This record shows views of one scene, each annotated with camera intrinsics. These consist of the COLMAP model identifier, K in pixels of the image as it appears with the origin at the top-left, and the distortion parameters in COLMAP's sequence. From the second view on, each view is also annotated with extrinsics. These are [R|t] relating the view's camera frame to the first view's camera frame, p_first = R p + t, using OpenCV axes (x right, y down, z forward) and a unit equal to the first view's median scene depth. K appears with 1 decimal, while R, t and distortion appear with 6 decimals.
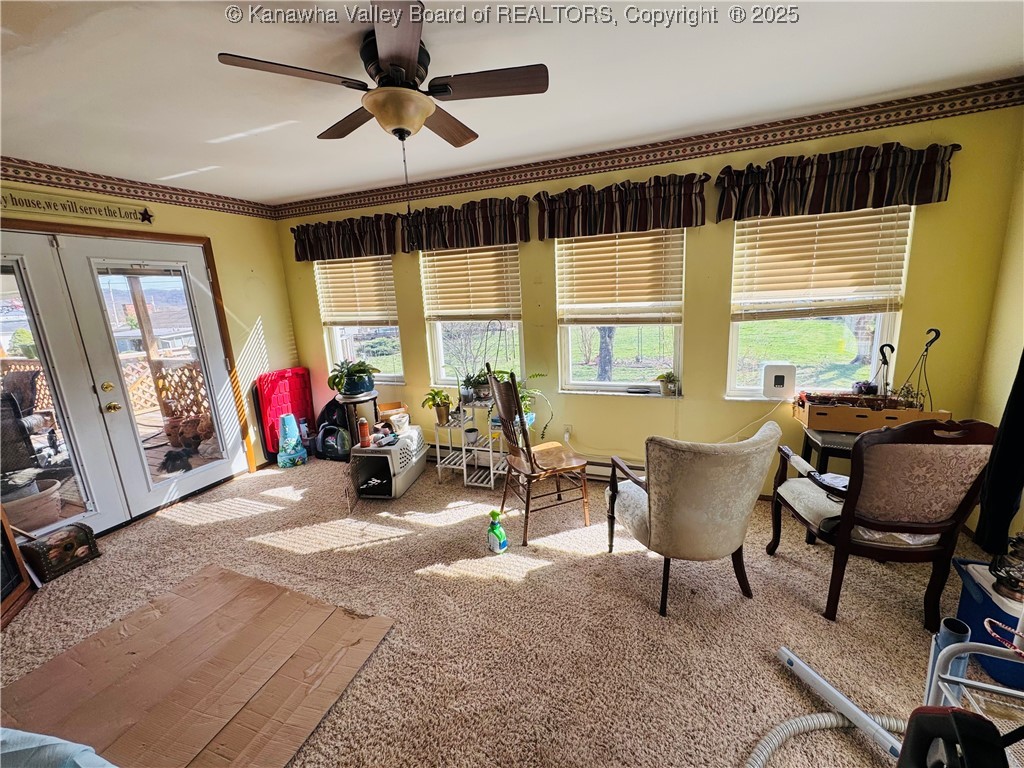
lens RADIAL K [[411.2, 0, 508.5], [0, 411.2, 384.7], [0, 0, 1]] dist [0.000565, -0.000344]
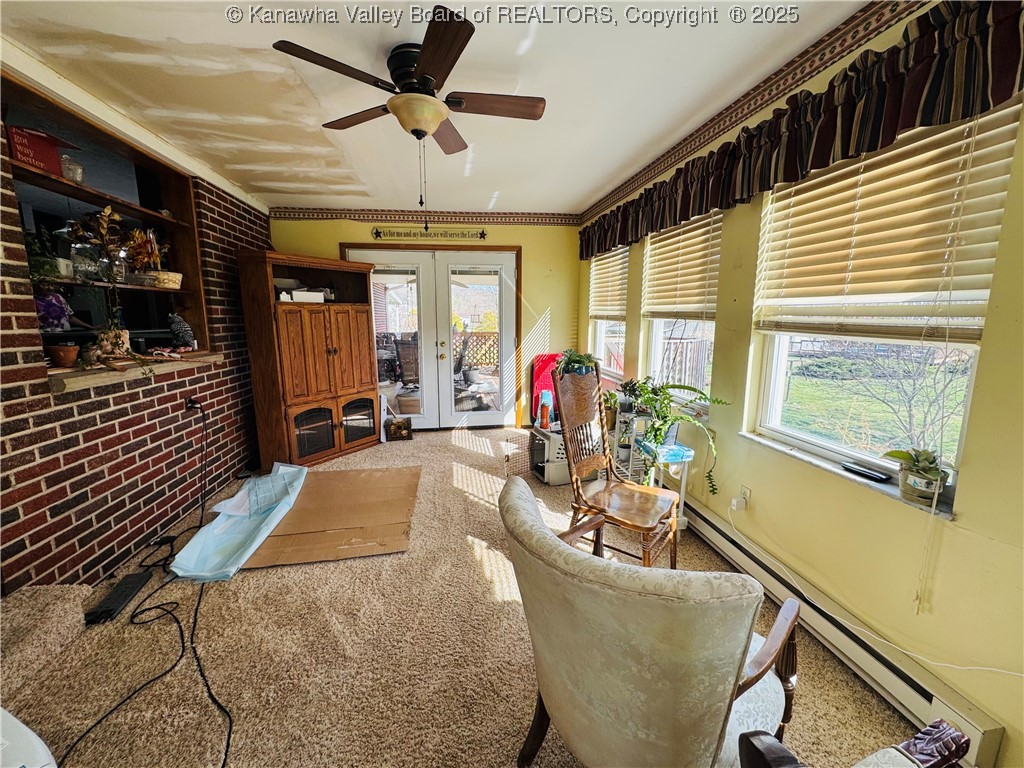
lens RADIAL K [[411.2, 0, 509.3], [0, 411.2, 384.1], [0, 0, 1]] dist [0.000565, -0.000344]
pose [[0.493955, 0.190309, -0.848405, 0.507421], [-0.208348, 0.973232, 0.097006, -0.047018], [0.844156, 0.128847, 0.520384, 0.360865]]
